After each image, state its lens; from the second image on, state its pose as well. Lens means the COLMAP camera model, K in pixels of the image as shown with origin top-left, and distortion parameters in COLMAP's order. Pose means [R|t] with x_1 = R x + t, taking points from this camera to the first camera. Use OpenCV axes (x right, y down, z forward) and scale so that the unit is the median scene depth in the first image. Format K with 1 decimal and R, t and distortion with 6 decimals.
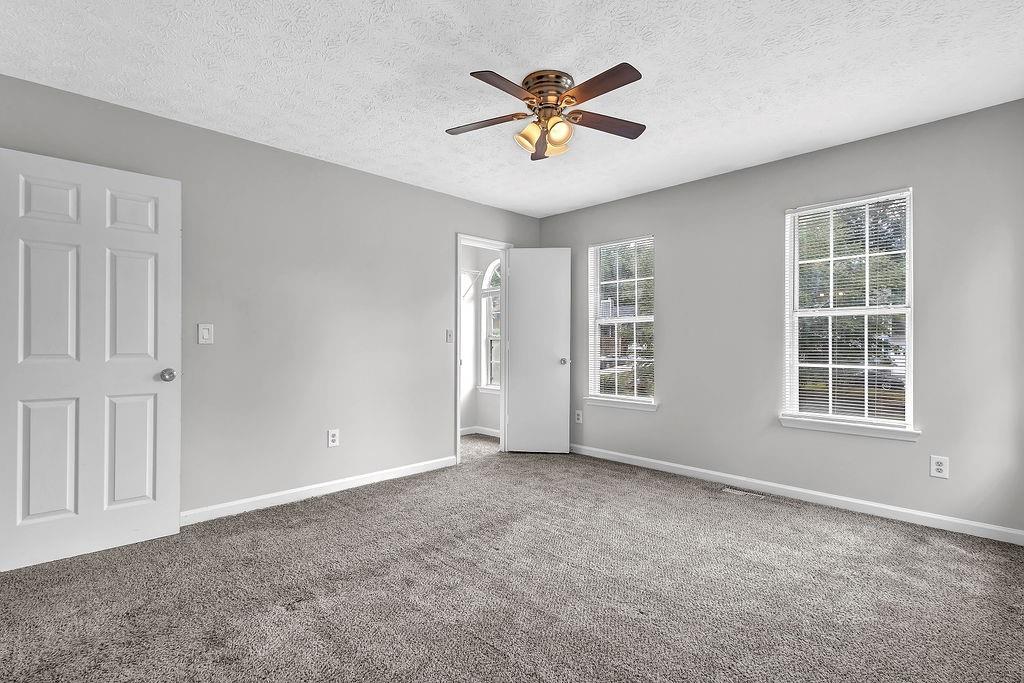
lens RADIAL K [[478.4, 0, 517.4], [0, 478.4, 338.2], [0, 0, 1]] dist [0.034698, 0.000301]
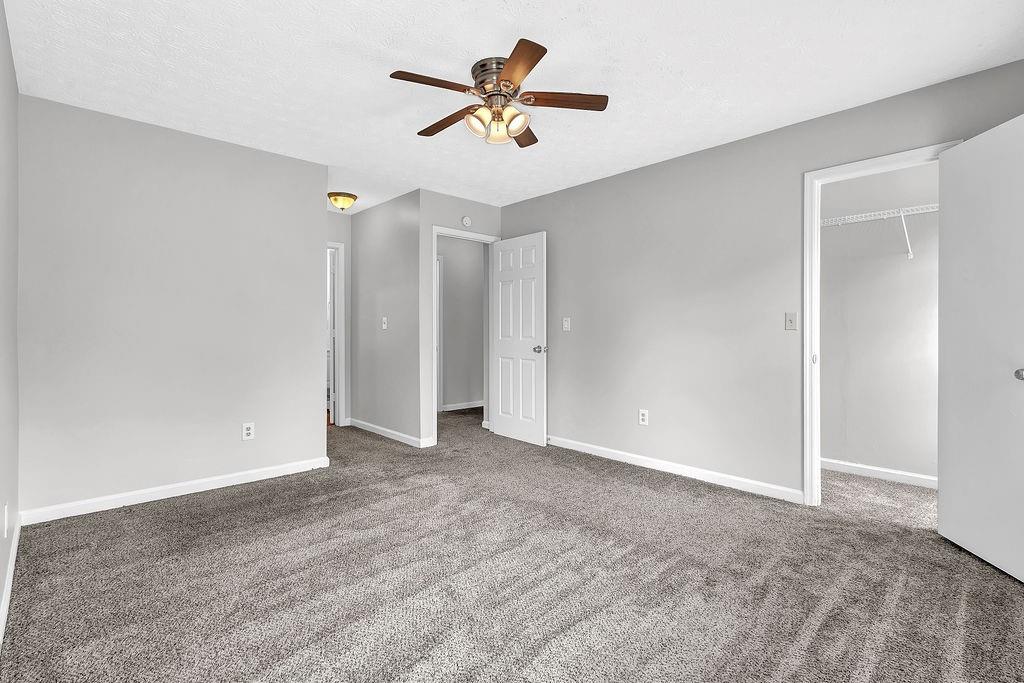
lens RADIAL K [[478.4, 0, 511.2], [0, 478.4, 333.1], [0, 0, 1]] dist [0.034698, 0.000301]
pose [[-0.010691, 0.001959, -0.999941, 0.707702], [0.003187, 0.999993, 0.001925, 0.012275], [0.999938, -0.003166, -0.010698, 0.703021]]
